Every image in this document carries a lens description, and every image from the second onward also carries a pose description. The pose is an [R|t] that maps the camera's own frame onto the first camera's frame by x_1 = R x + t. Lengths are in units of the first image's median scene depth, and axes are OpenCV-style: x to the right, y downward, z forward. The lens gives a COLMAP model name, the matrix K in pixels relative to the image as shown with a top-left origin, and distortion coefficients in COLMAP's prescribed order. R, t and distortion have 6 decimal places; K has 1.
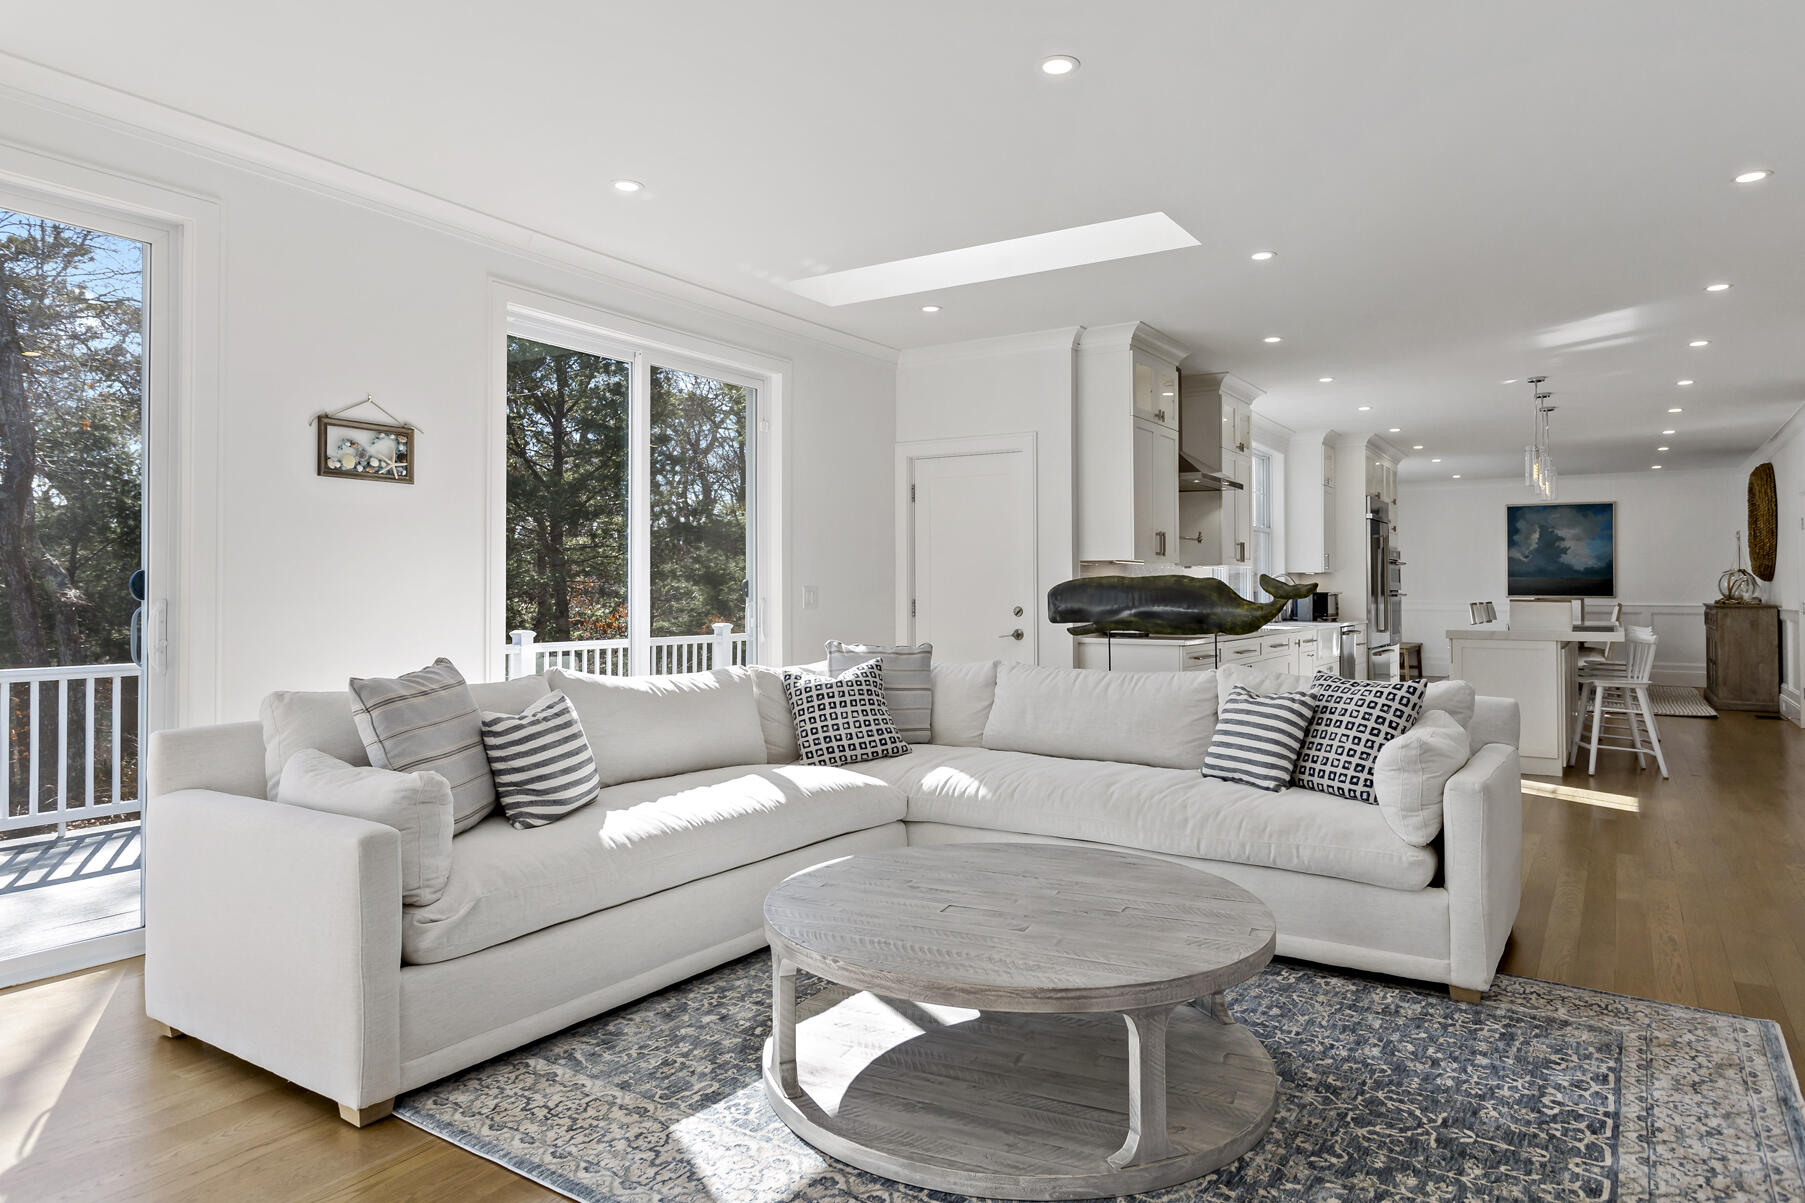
lens RADIAL K [[1115.2, 0, 890.8], [0, 1115.2, 584.0], [0, 0, 1]] dist [-0.009683, -0.000130]
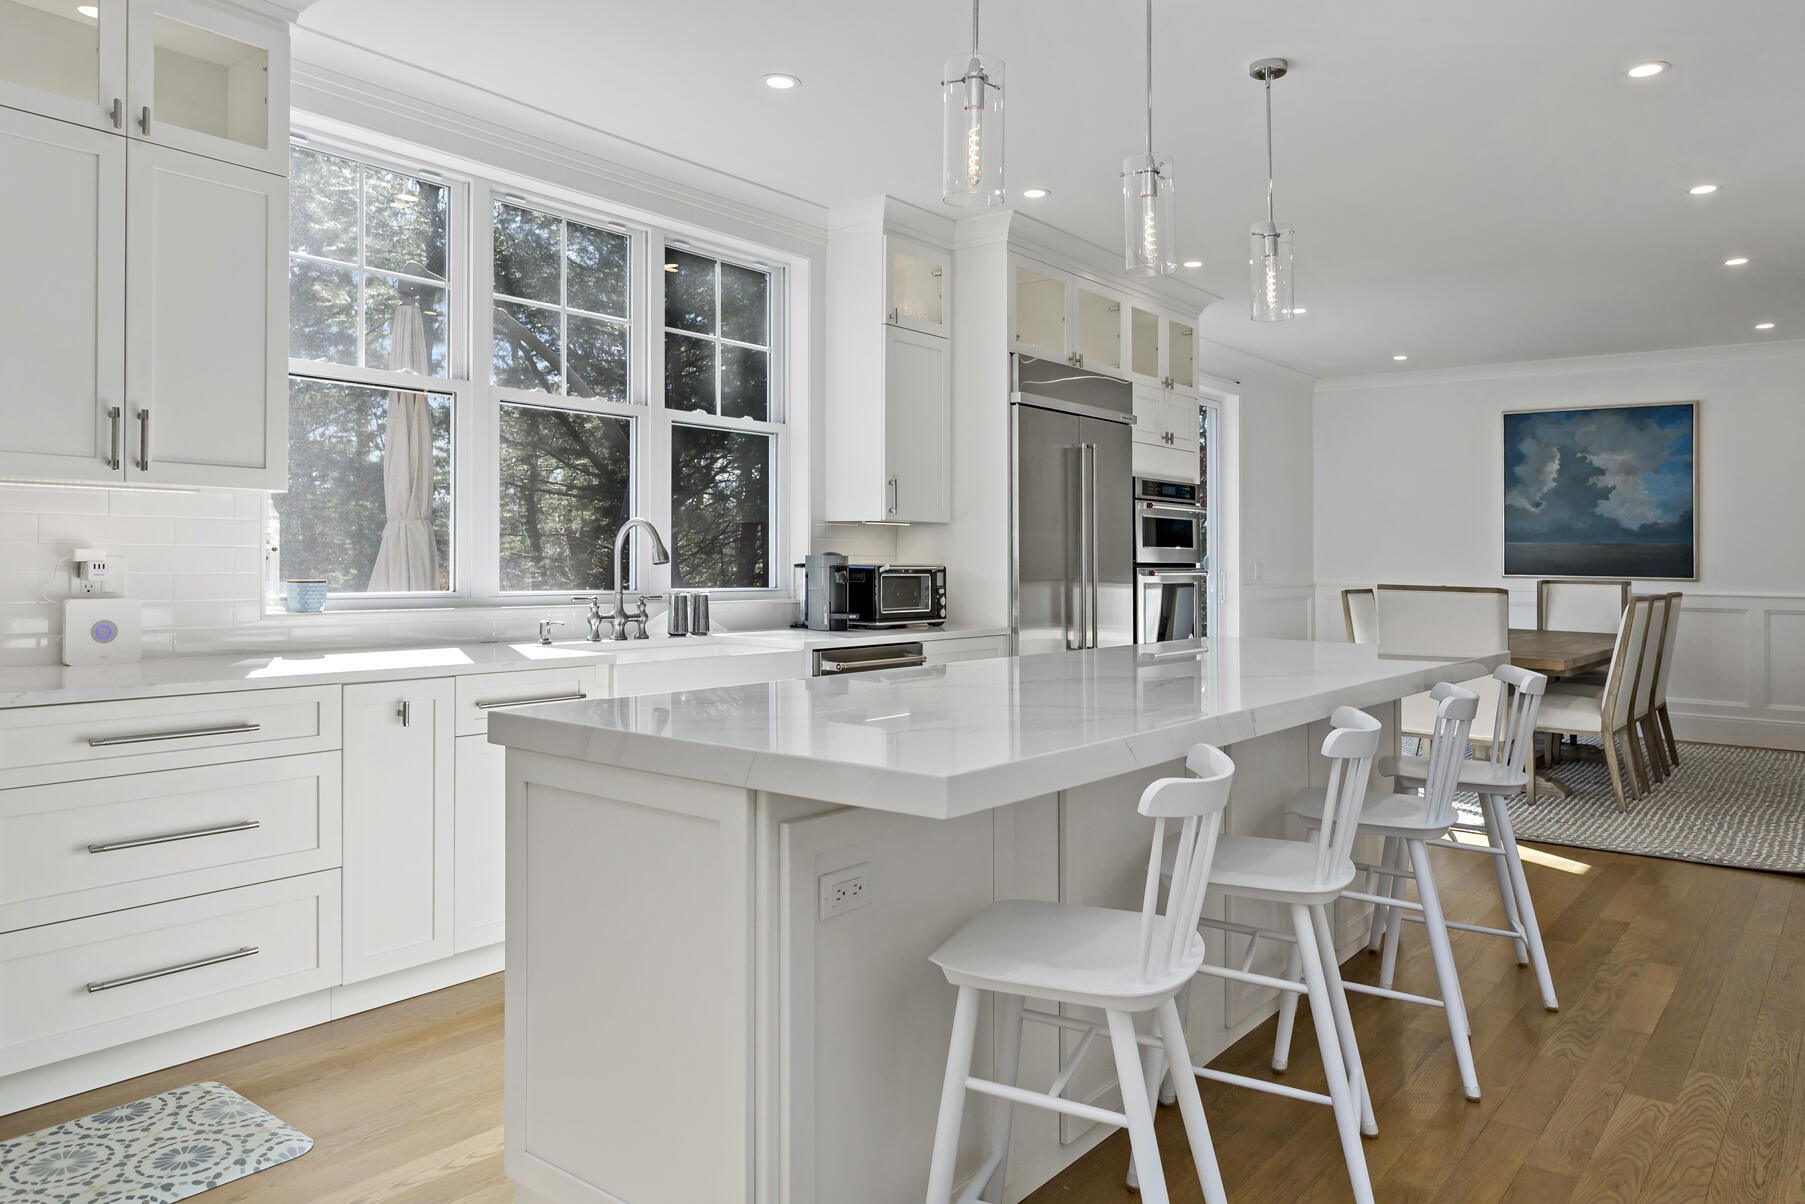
lens RADIAL K [[1237.8, 0, 941.8], [0, 1237.8, 528.6], [0, 0, 1]] dist [0.023718, -0.004314]
pose [[0.997540, 0.009101, -0.069508, 0.329783], [-0.010229, 0.999821, -0.015891, -0.000087], [0.069351, 0.016563, 0.997455, 0.377791]]
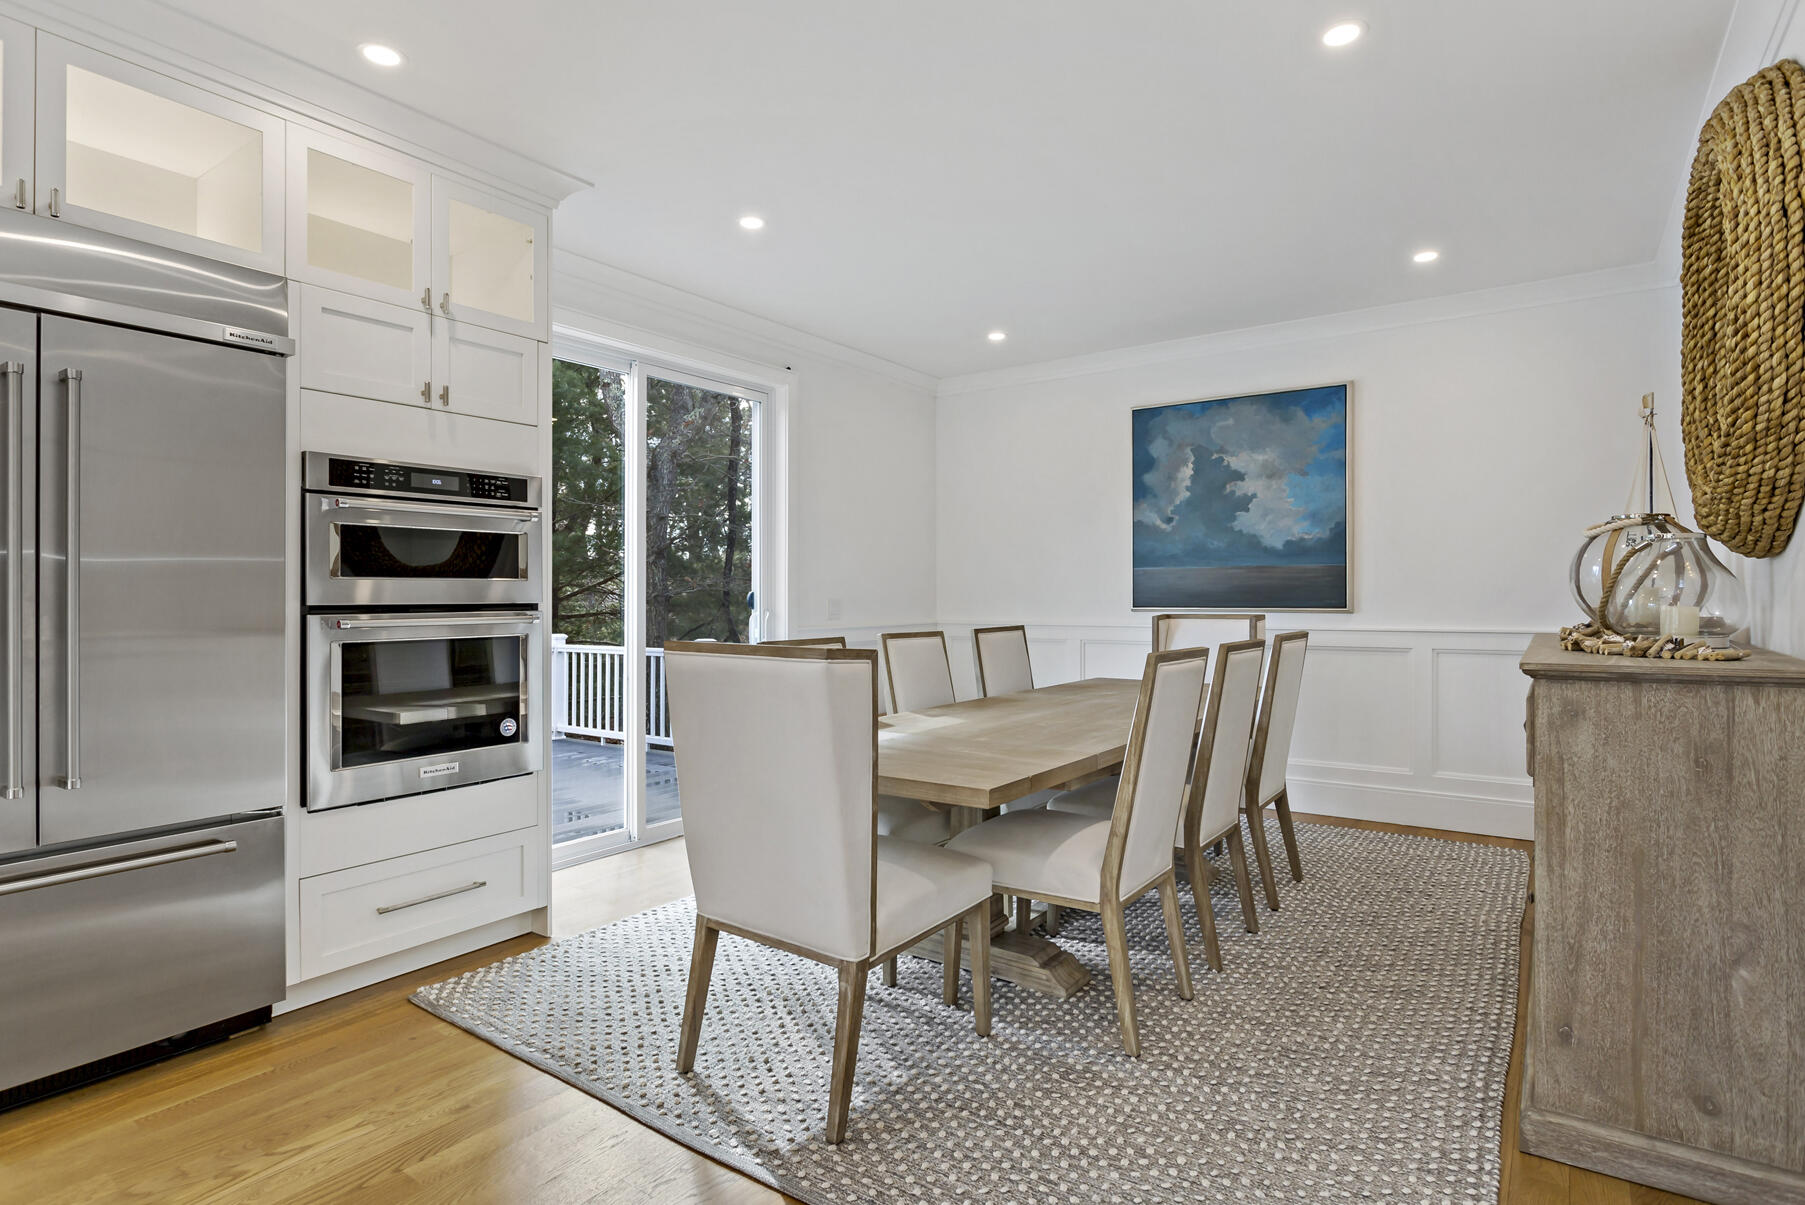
lens RADIAL K [[950.1, 0, 913.9], [0, 950.1, 601.4], [0, 0, 1]] dist [-0.017331, 0.003534]
pose [[0.999631, -0.007045, -0.026238, 0.491534], [0.007391, 0.999887, 0.013103, 0.001941], [0.026143, -0.013292, 0.999570, 0.635620]]
